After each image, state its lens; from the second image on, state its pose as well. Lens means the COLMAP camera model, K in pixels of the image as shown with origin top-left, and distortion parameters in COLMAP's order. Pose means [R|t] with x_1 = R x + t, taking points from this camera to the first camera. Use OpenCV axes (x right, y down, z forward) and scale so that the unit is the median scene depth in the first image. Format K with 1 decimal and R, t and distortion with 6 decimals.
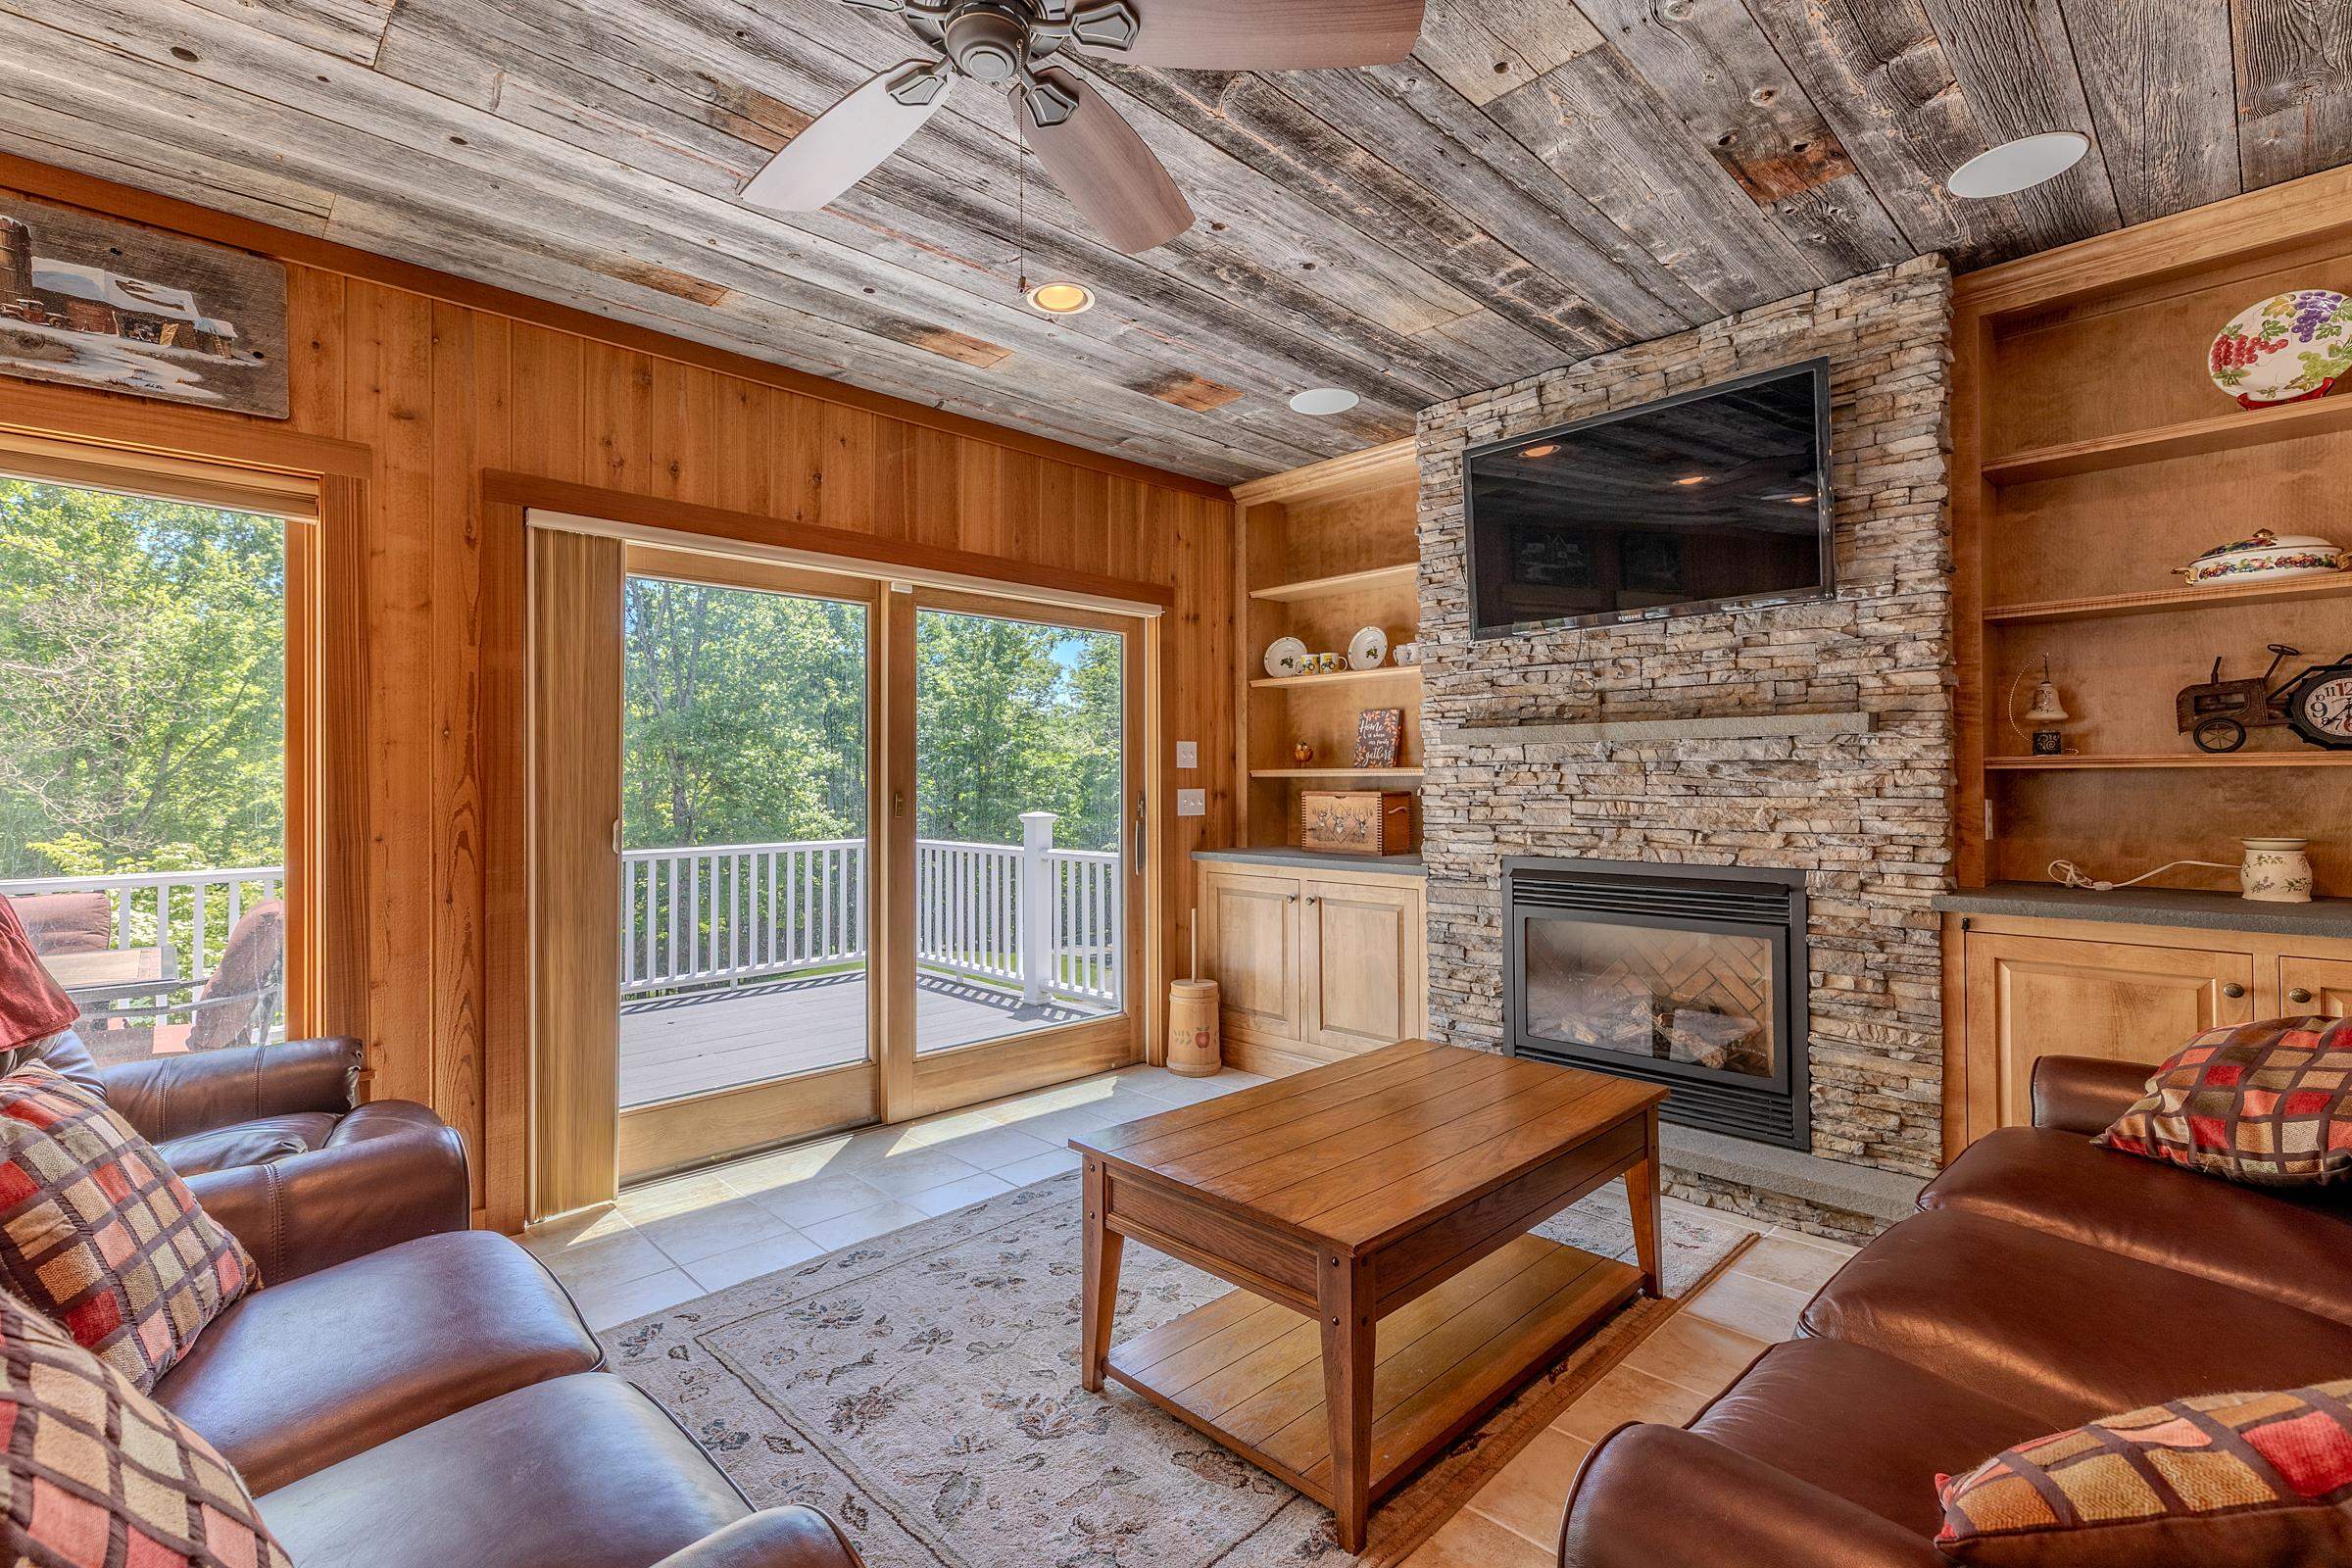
lens RADIAL K [[1075.1, 0, 1186.2], [0, 1075.1, 774.8], [0, 0, 1]] dist [0.003604, 0.000525]
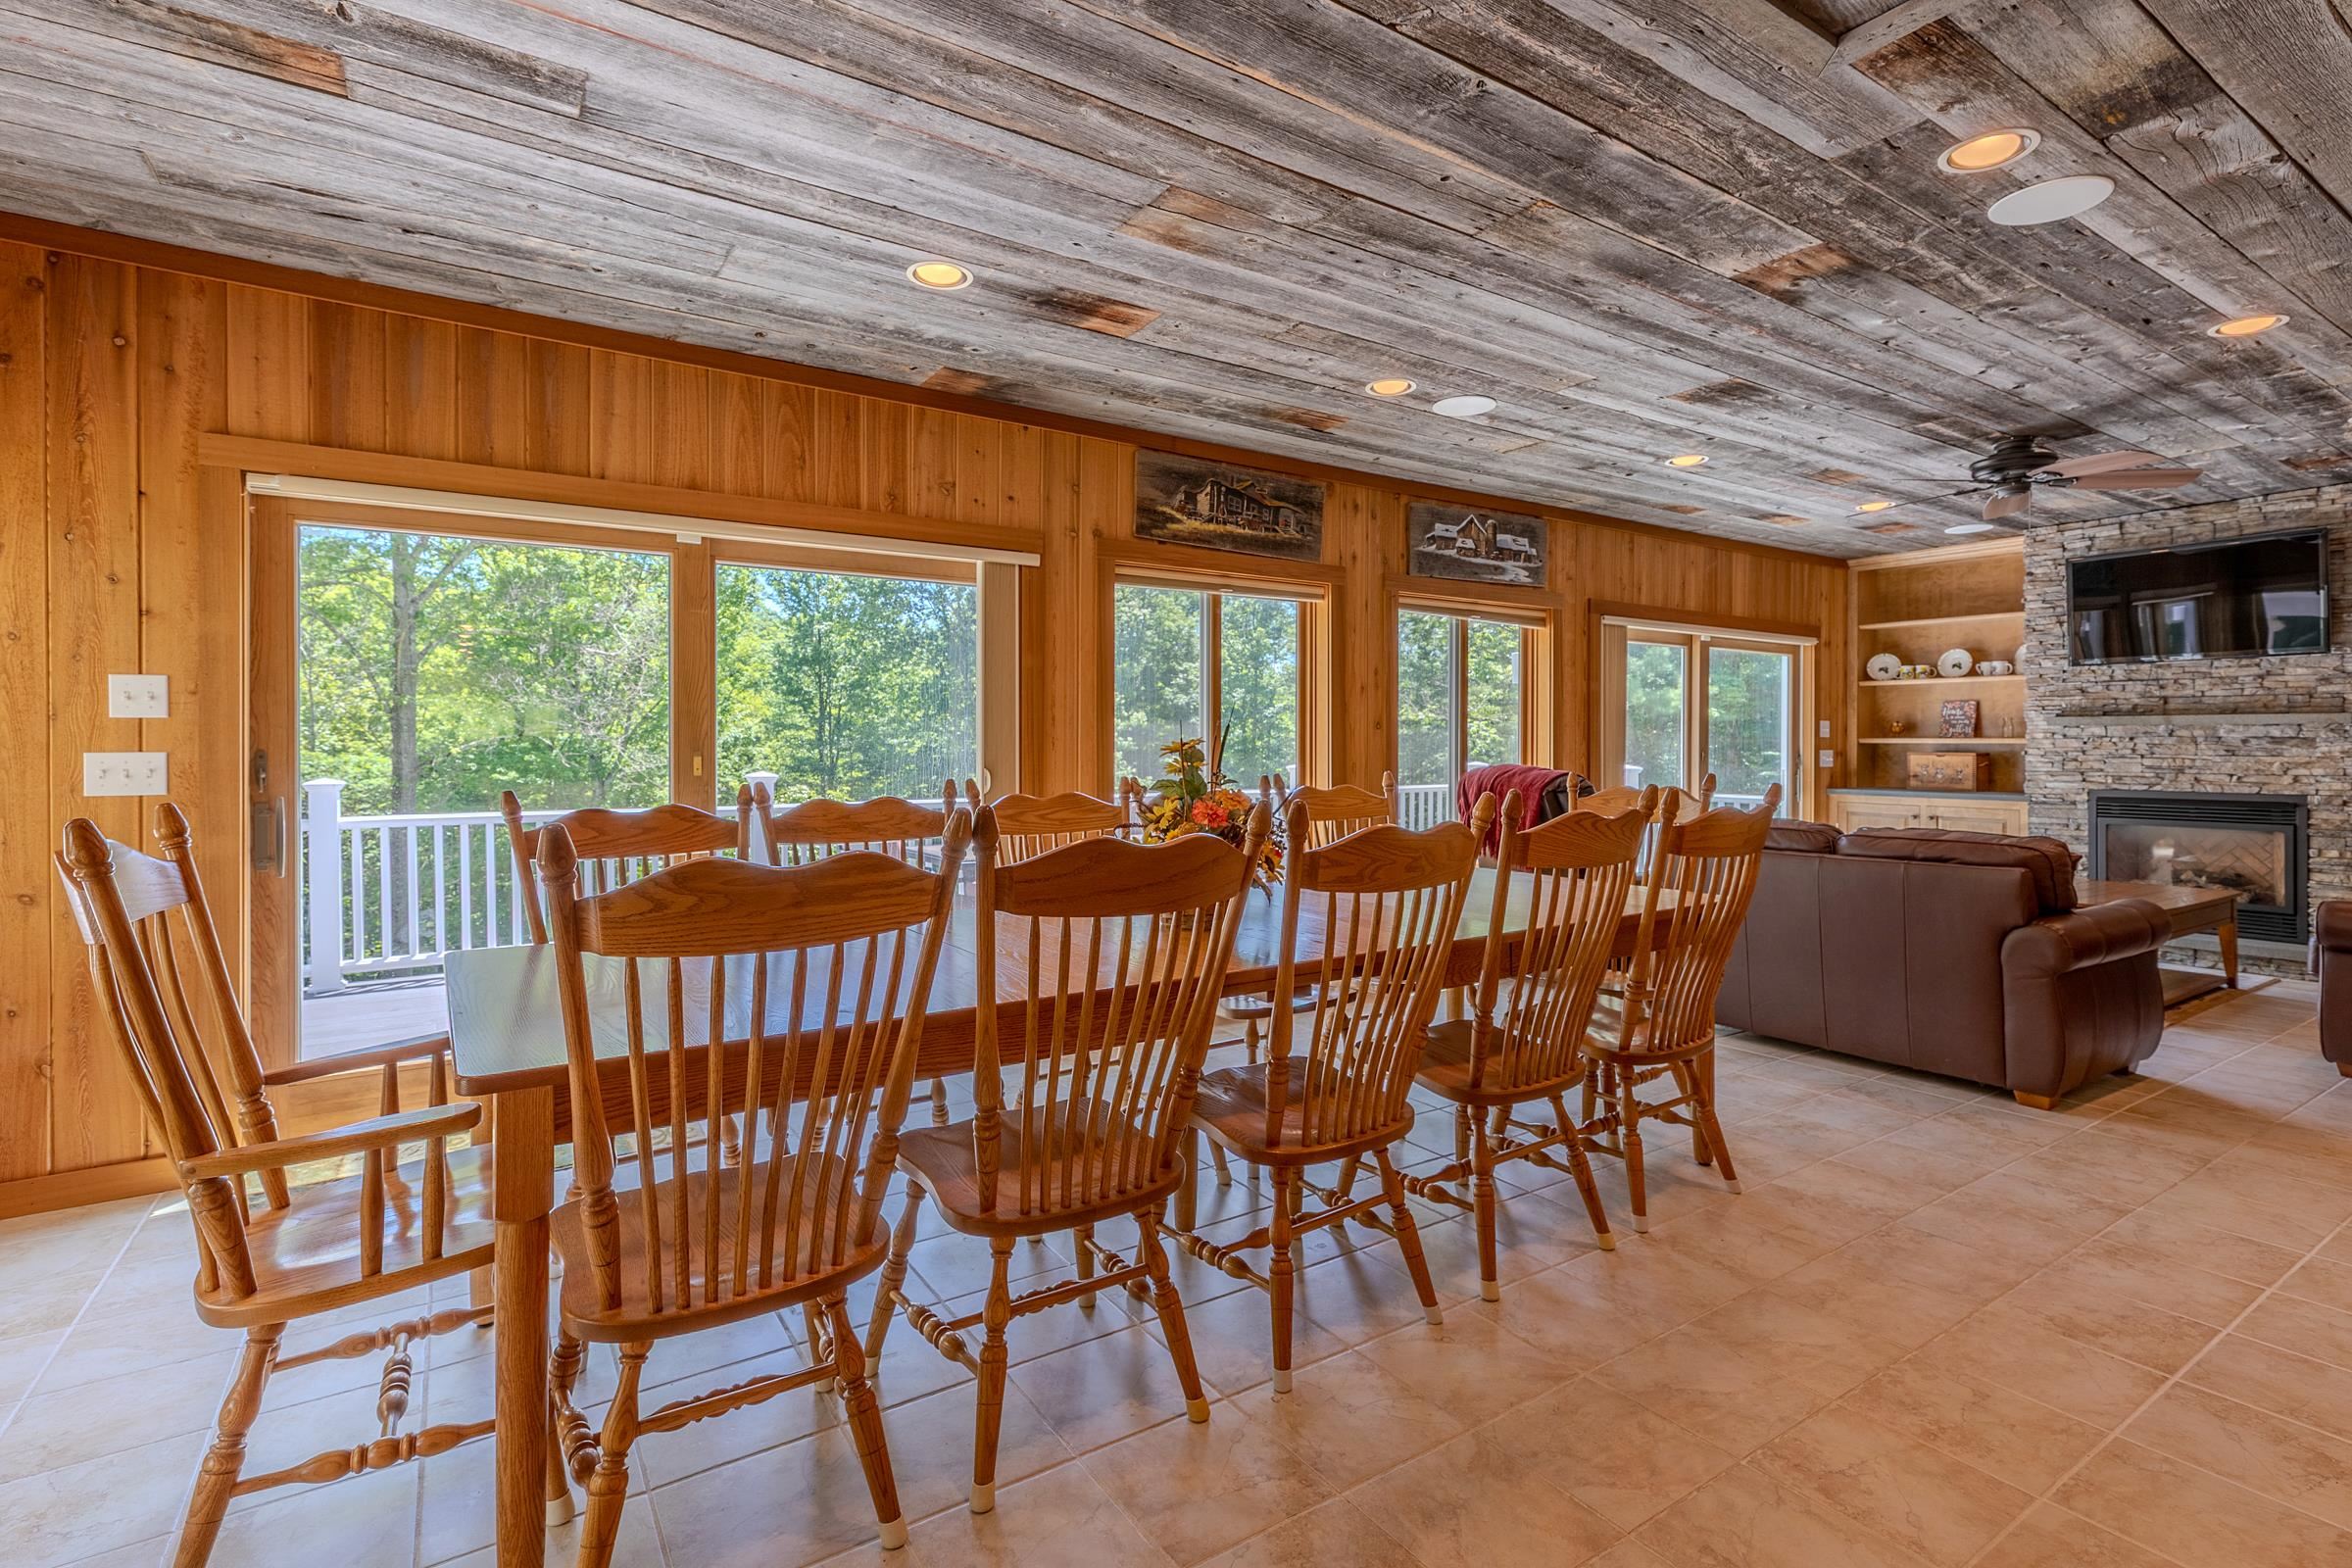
lens RADIAL K [[1096.2, 0, 1179.6], [0, 1096.2, 746.7], [0, 0, 1]] dist [-0.000175, 0.000090]
pose [[0.980213, 0.008158, -0.197779, -0.863508], [-0.006380, 0.999933, 0.009623, -0.002306], [0.197844, -0.008170, 0.980199, -1.118922]]
